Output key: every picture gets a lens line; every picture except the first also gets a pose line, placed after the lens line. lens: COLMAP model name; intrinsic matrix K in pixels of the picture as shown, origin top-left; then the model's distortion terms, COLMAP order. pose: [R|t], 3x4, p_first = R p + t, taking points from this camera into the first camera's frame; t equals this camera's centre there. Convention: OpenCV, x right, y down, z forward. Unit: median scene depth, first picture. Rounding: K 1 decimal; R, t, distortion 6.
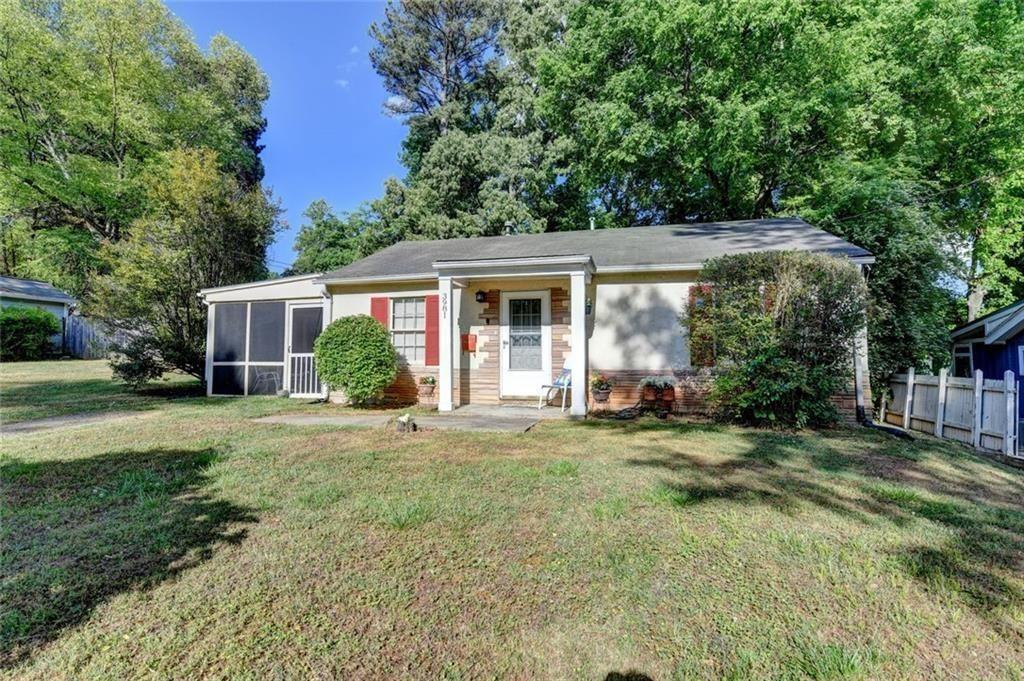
lens RADIAL K [[527.2, 0, 512.0], [0, 527.2, 340.5], [0, 0, 1]] dist [-0.016625, -0.000042]
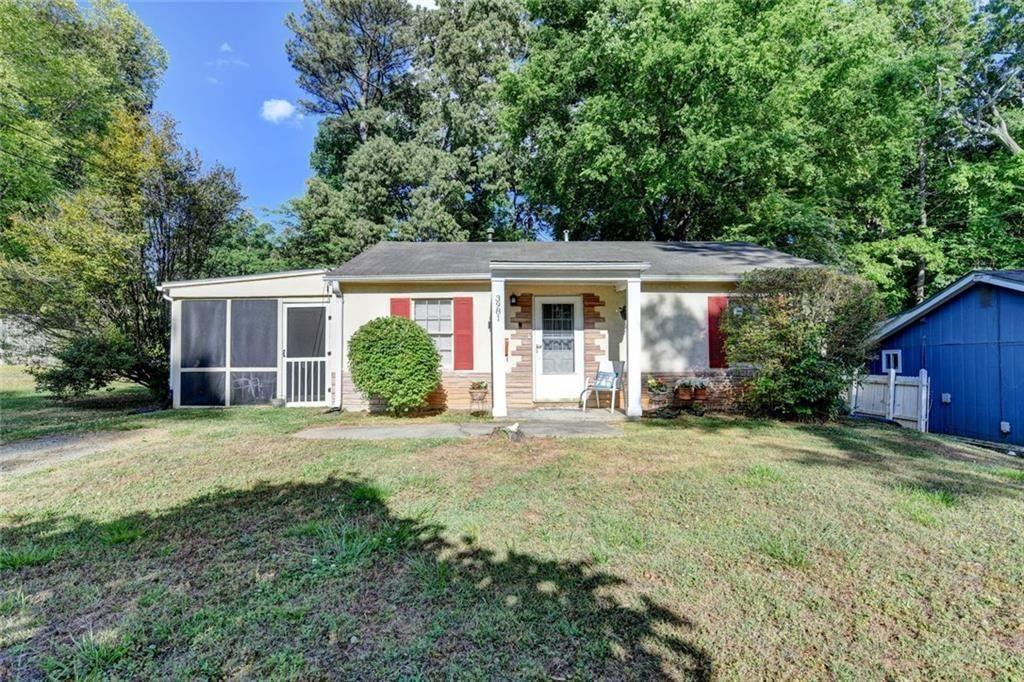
lens RADIAL K [[467.8, 0, 512.1], [0, 467.8, 361.7], [0, 0, 1]] dist [-0.019357, -0.000325]
pose [[0.961350, -0.005686, 0.275272, -0.262849], [-0.004396, 0.999342, 0.035995, 0.000946], [-0.275296, -0.035814, 0.960692, 0.127822]]
